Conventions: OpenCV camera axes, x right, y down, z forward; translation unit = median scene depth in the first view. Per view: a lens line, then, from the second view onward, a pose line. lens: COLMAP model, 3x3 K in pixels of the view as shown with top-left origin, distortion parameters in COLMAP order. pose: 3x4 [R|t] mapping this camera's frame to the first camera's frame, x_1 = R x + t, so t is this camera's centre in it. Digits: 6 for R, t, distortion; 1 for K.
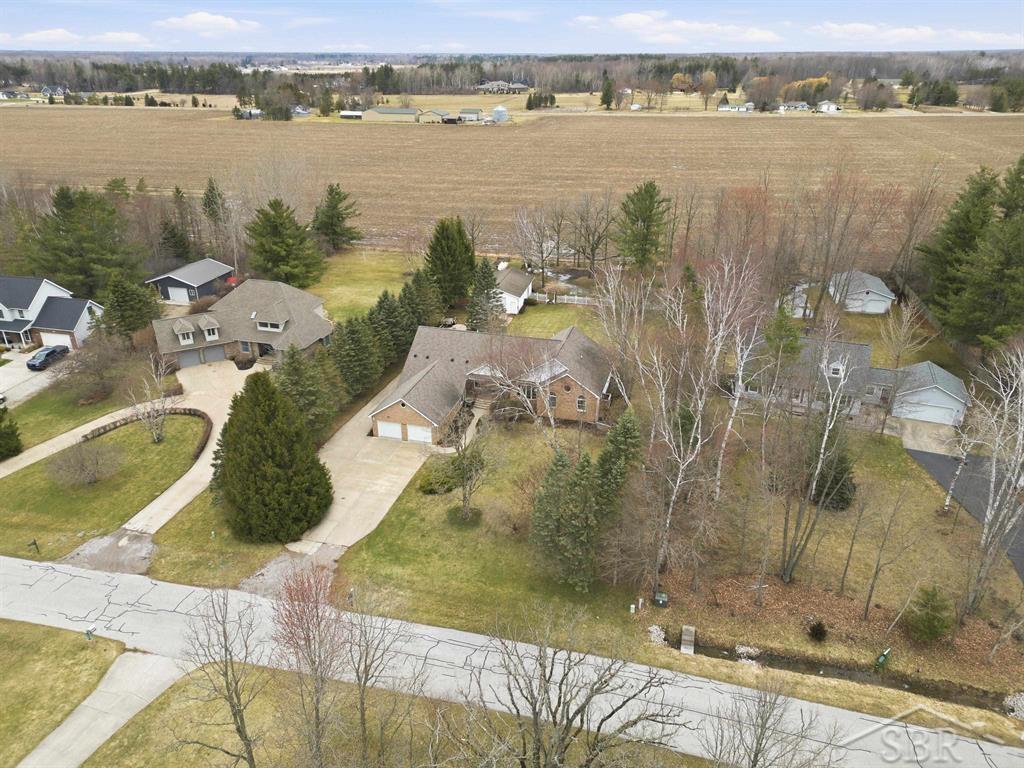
lens RADIAL K [[721.1, 0, 507.1], [0, 721.1, 381.6], [0, 0, 1]] dist [0.055112, -0.036450]
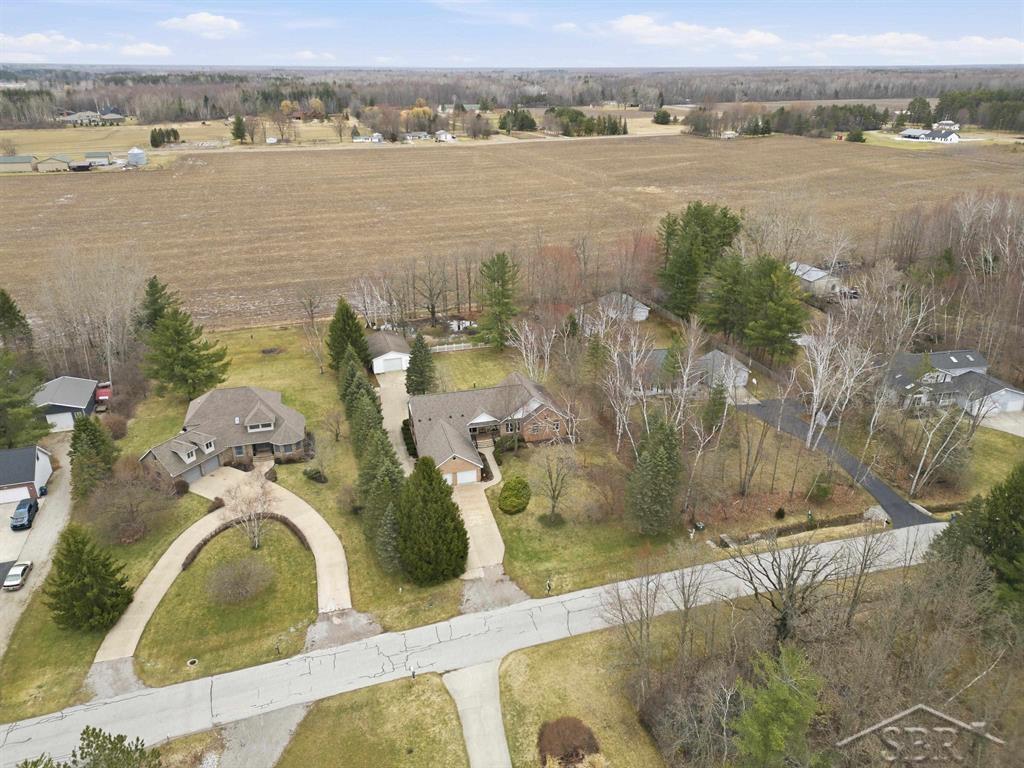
lens RADIAL K [[721.1, 0, 511.5], [0, 721.1, 382.4], [0, 0, 1]] dist [0.055112, -0.036450]
pose [[0.853698, -0.207617, 0.477592, -0.509564], [0.213712, 0.975982, 0.042264, -0.106164], [-0.474896, 0.065987, 0.877564, -0.158515]]
